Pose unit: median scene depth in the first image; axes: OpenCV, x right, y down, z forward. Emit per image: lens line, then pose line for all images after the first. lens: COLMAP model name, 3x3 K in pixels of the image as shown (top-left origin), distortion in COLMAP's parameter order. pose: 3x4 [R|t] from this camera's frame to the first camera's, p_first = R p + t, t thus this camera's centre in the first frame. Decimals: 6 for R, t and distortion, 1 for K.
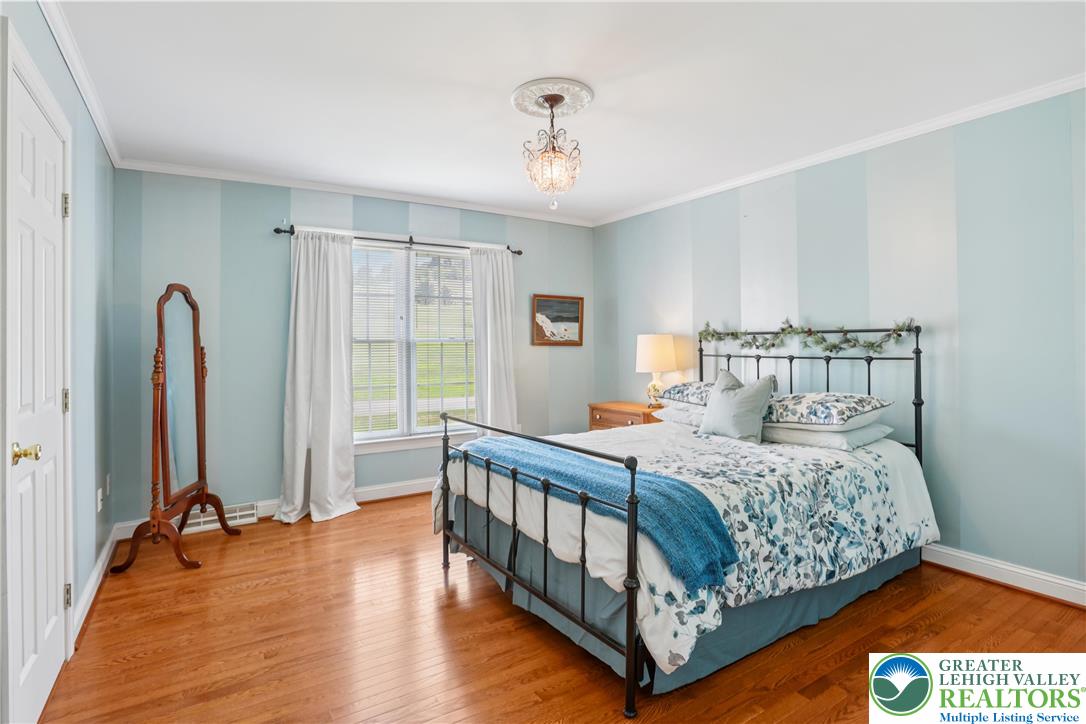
lens RADIAL K [[542.1, 0, 533.7], [0, 542.1, 357.8], [0, 0, 1]] dist [-0.063878, 0.021189]
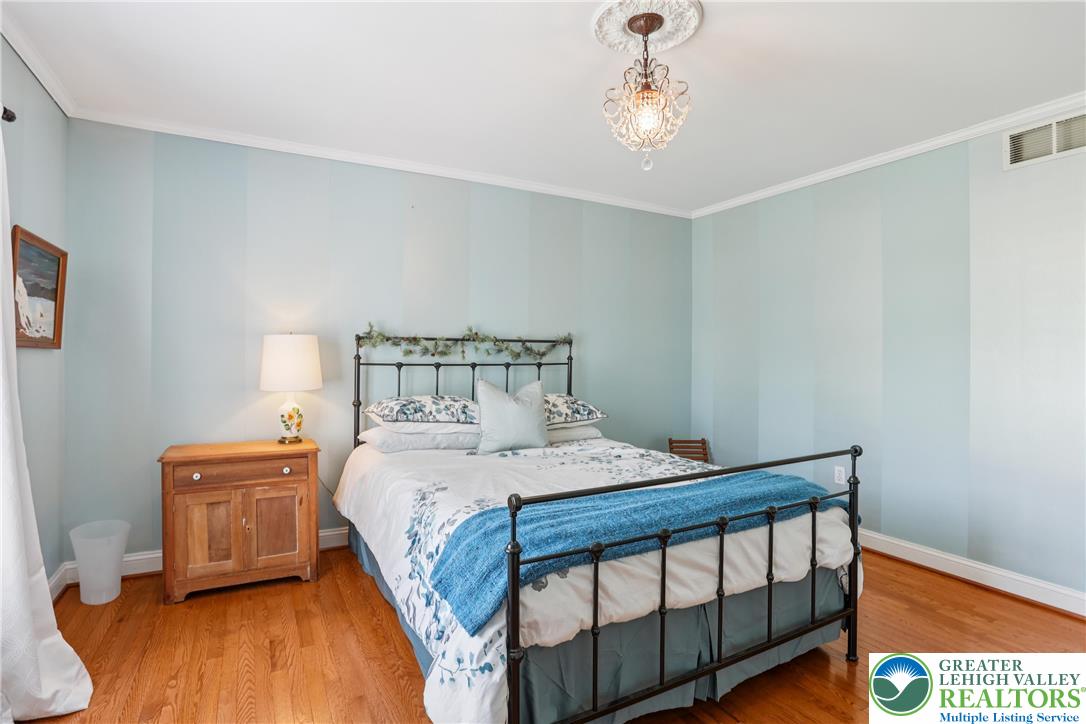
lens RADIAL K [[542.1, 0, 534.6], [0, 542.1, 353.2], [0, 0, 1]] dist [-0.063878, 0.021189]
pose [[0.078077, 0.004513, 0.996937, -0.610031], [0.012573, 0.999906, -0.005511, -0.017536], [-0.996868, 0.012965, 0.078013, 0.919766]]
